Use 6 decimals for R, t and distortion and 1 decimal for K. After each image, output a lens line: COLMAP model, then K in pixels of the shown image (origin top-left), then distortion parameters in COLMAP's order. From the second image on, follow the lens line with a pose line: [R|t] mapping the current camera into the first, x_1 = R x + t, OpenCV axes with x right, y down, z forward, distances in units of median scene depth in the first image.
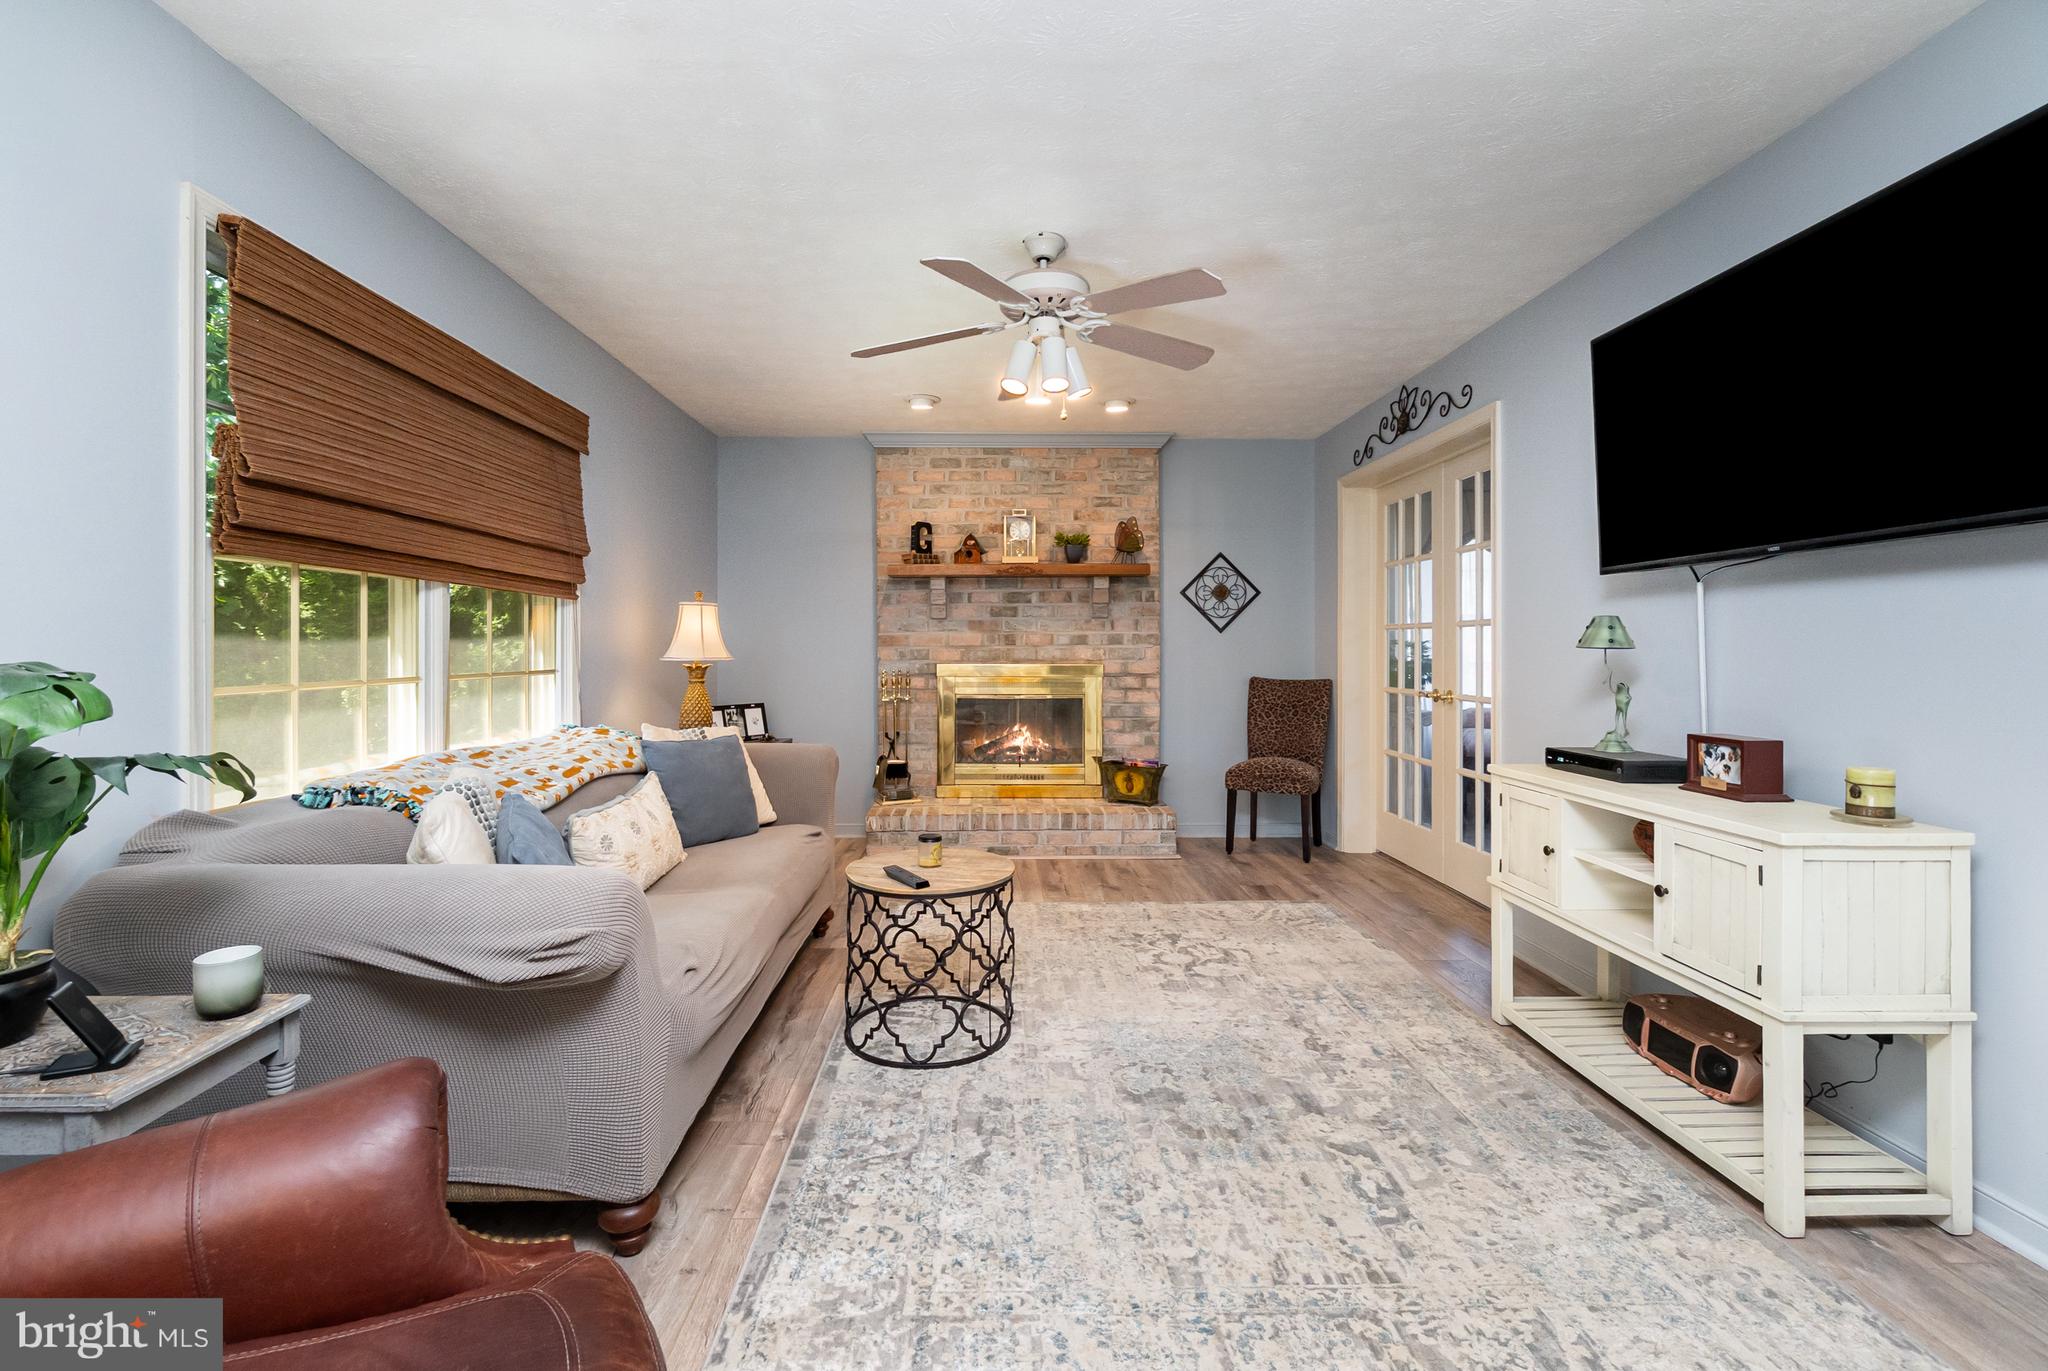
lens RADIAL K [[899.7, 0, 1002.5], [0, 899.7, 644.3], [0, 0, 1]] dist [-0.000605, -0.000027]
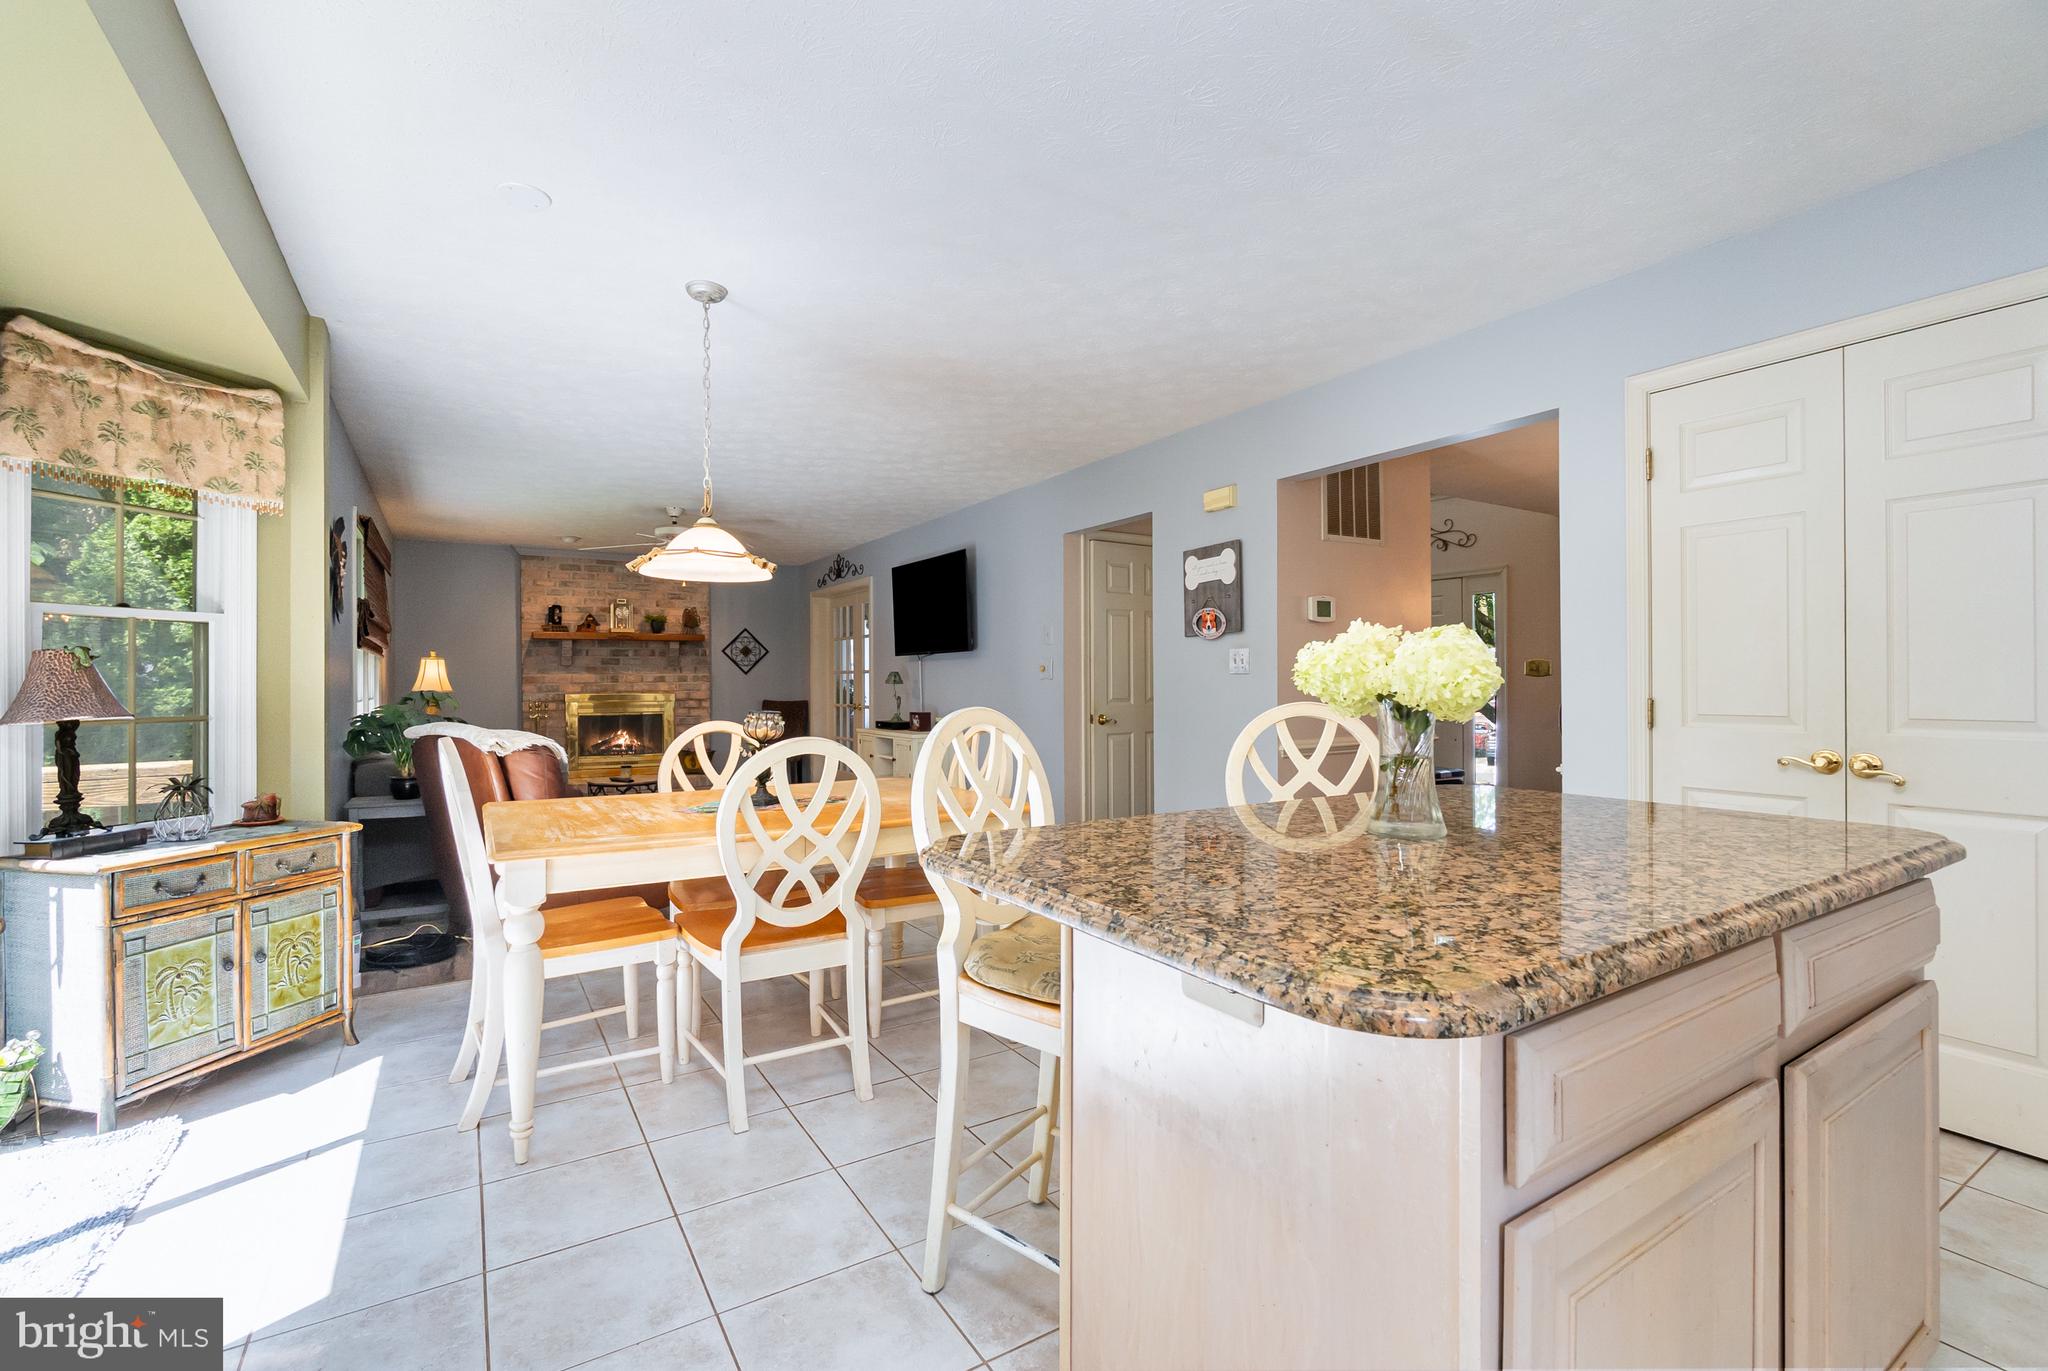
lens RADIAL K [[899.7, 0, 1021.8], [0, 899.7, 680.9], [0, 0, 1]] dist [-0.000605, -0.000027]
pose [[0.852315, -0.002758, 0.523021, -0.215405], [0.000970, 0.999993, 0.003693, -0.007111], [-0.523027, -0.002640, 0.852312, -0.770346]]
